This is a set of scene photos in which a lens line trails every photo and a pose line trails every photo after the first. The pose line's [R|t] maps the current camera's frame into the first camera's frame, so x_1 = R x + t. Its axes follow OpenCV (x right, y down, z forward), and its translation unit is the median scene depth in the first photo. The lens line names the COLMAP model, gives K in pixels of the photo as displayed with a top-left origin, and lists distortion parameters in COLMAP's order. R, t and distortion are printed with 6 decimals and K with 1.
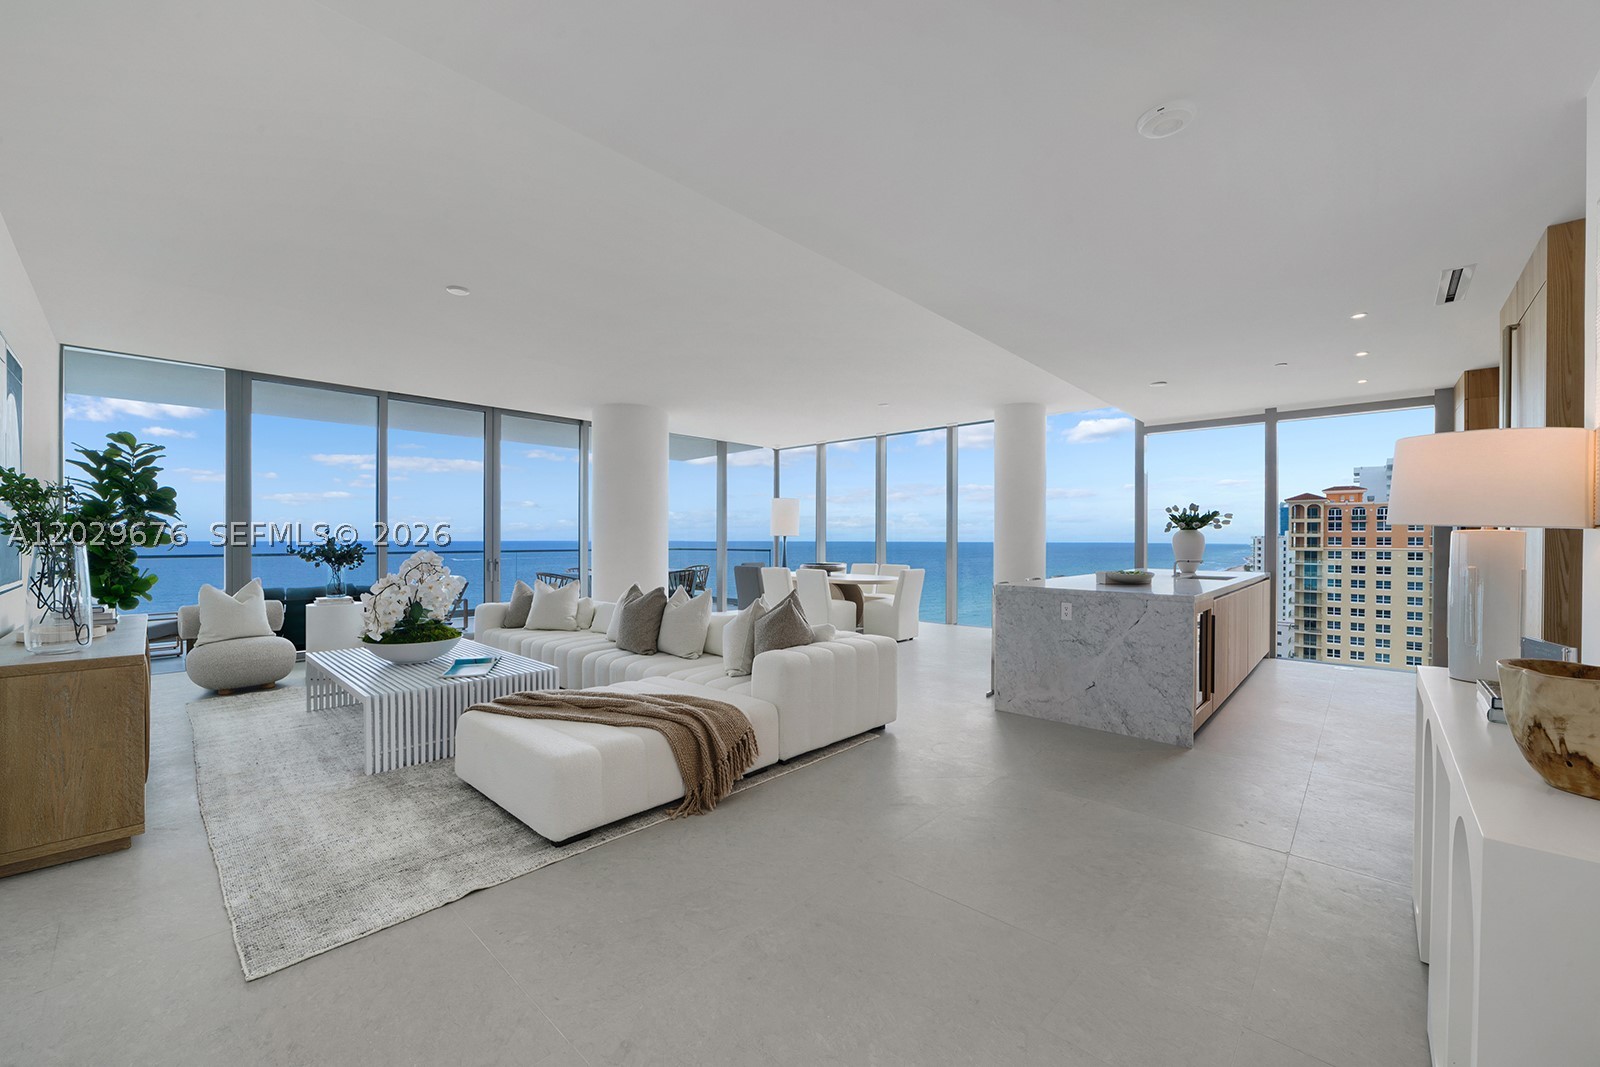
lens RADIAL K [[628.2, 0, 794.1], [0, 628.2, 539.9], [0, 0, 1]] dist [-0.019860, 0.003064]
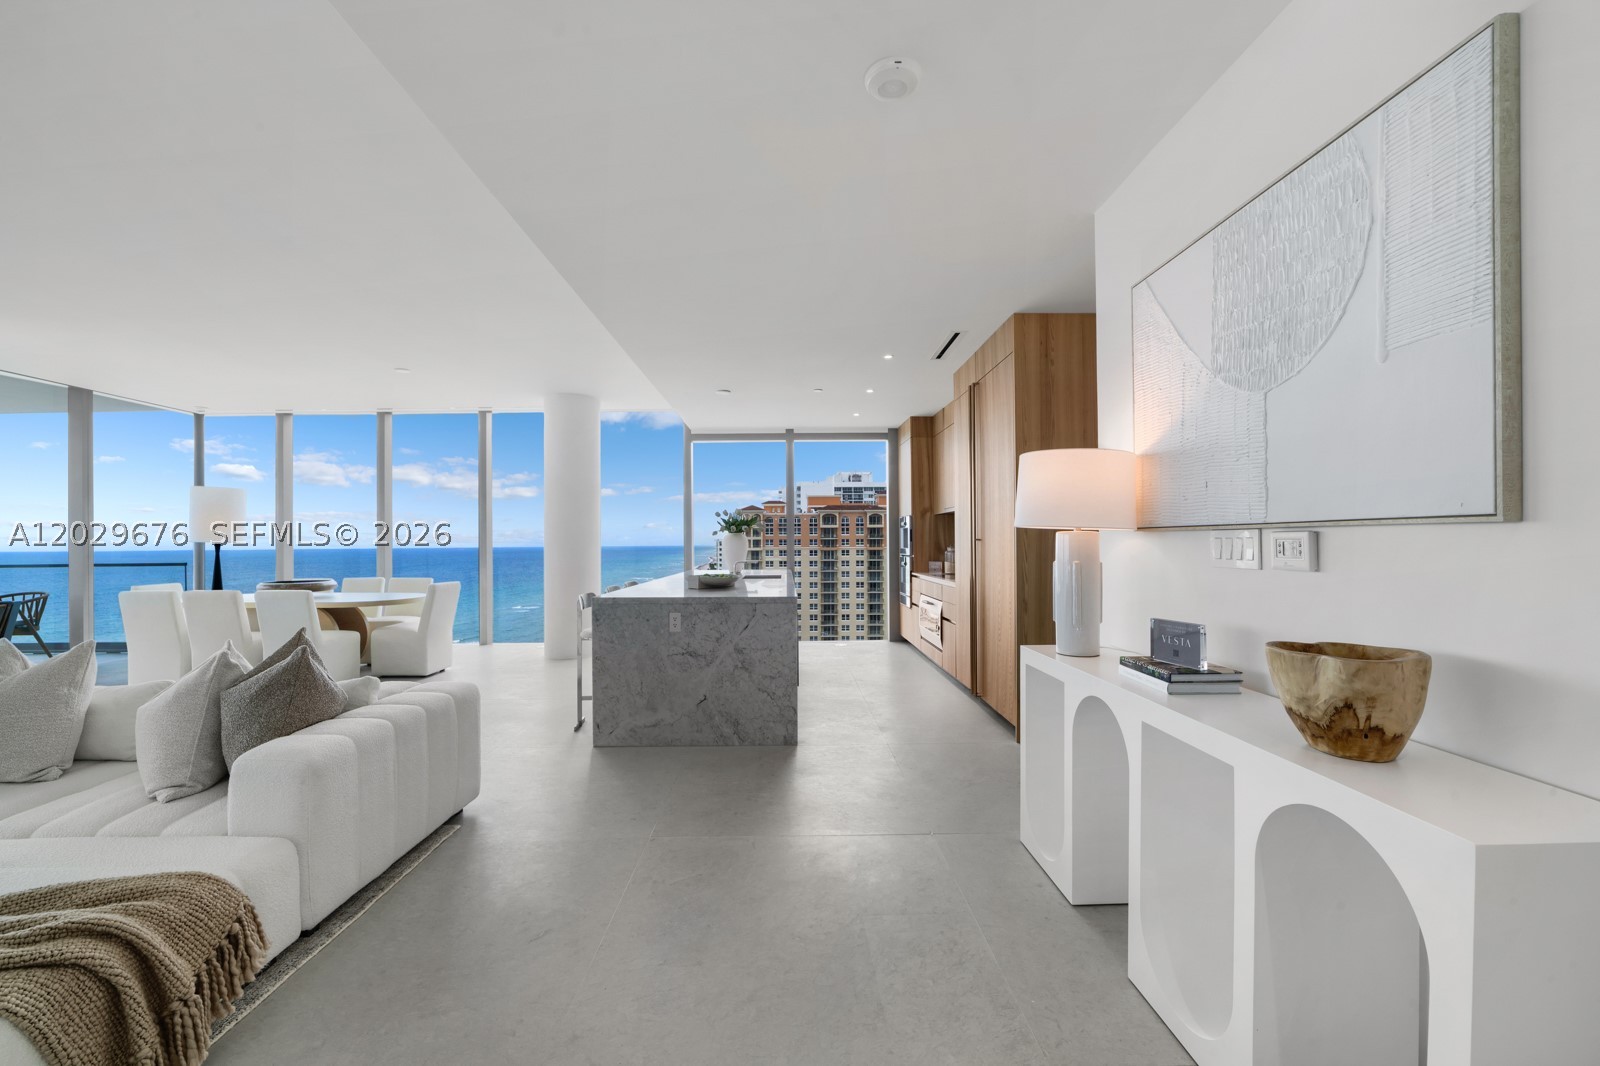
lens RADIAL K [[628.2, 0, 794.1], [0, 628.2, 539.4], [0, 0, 1]] dist [-0.019860, 0.003064]
pose [[0.723194, -0.005886, 0.690620, -0.052318], [0.011157, 0.999933, -0.003161, -0.000844], [-0.690555, 0.009991, 0.723211, 0.169186]]
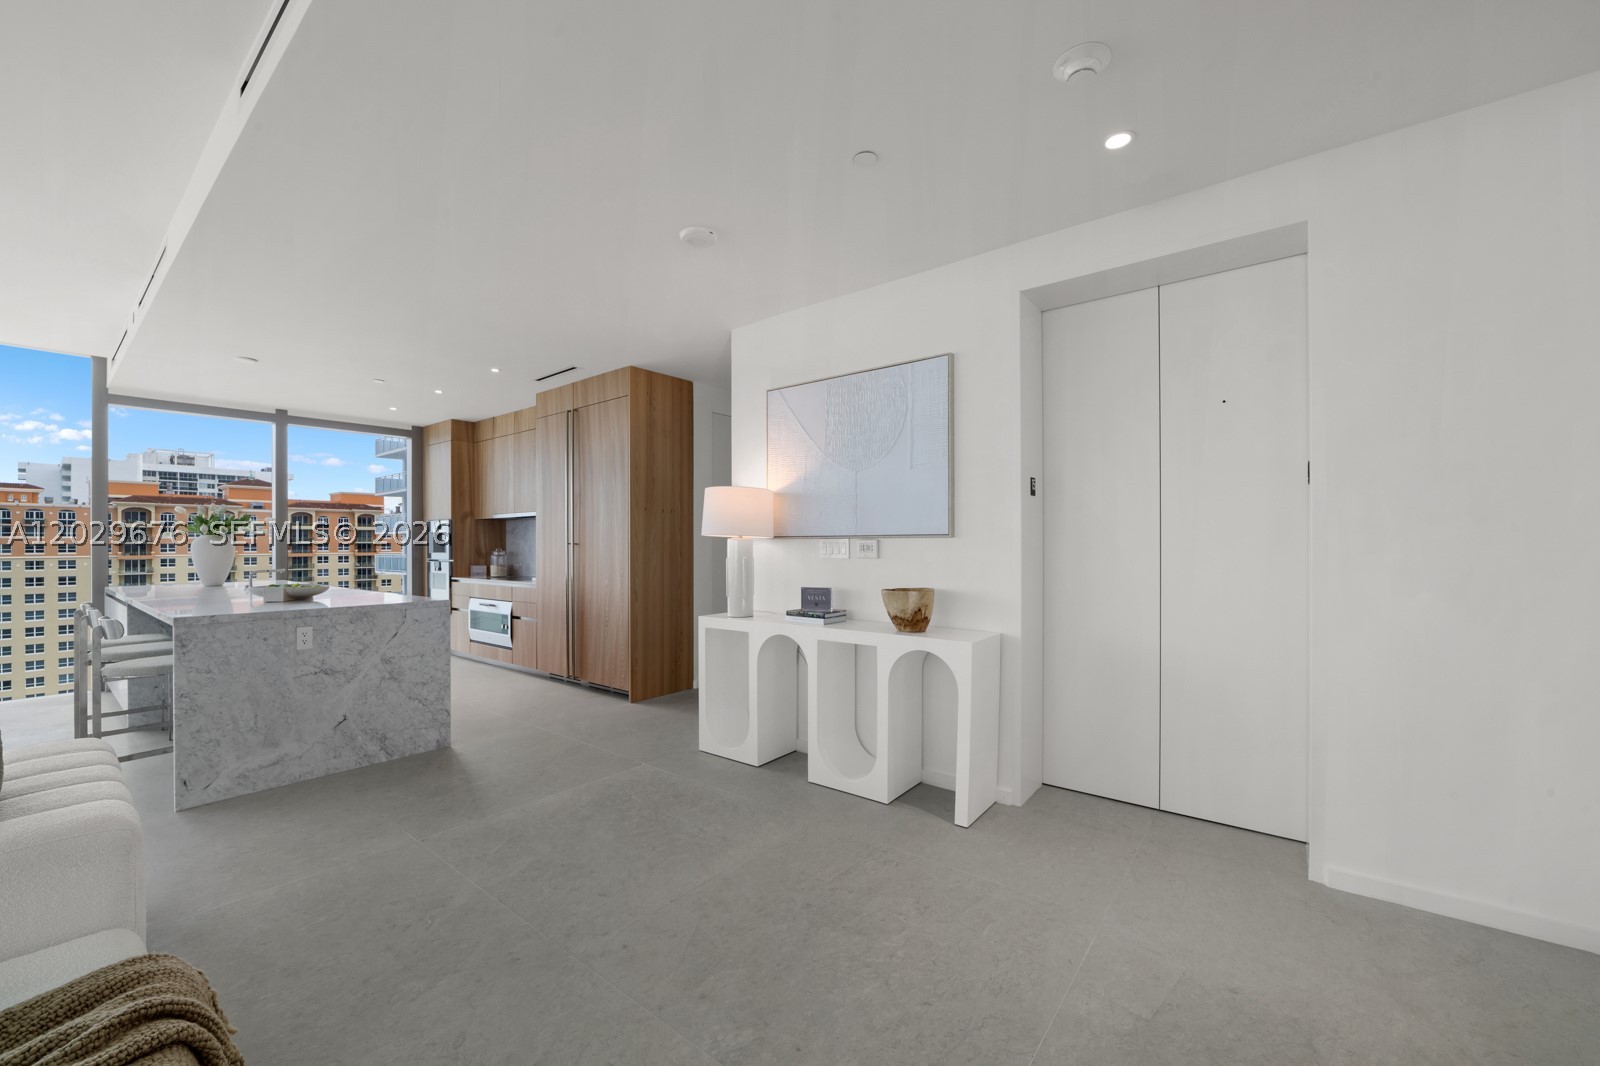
lens RADIAL K [[630.2, 0, 795.8], [0, 630.2, 543.6], [0, 0, 1]] dist [-0.033555, 0.005957]
pose [[-0.082677, -0.003284, 0.996571, -0.299126], [0.007840, 0.999961, 0.003945, -0.002204], [-0.996546, 0.008139, -0.082648, 0.342530]]
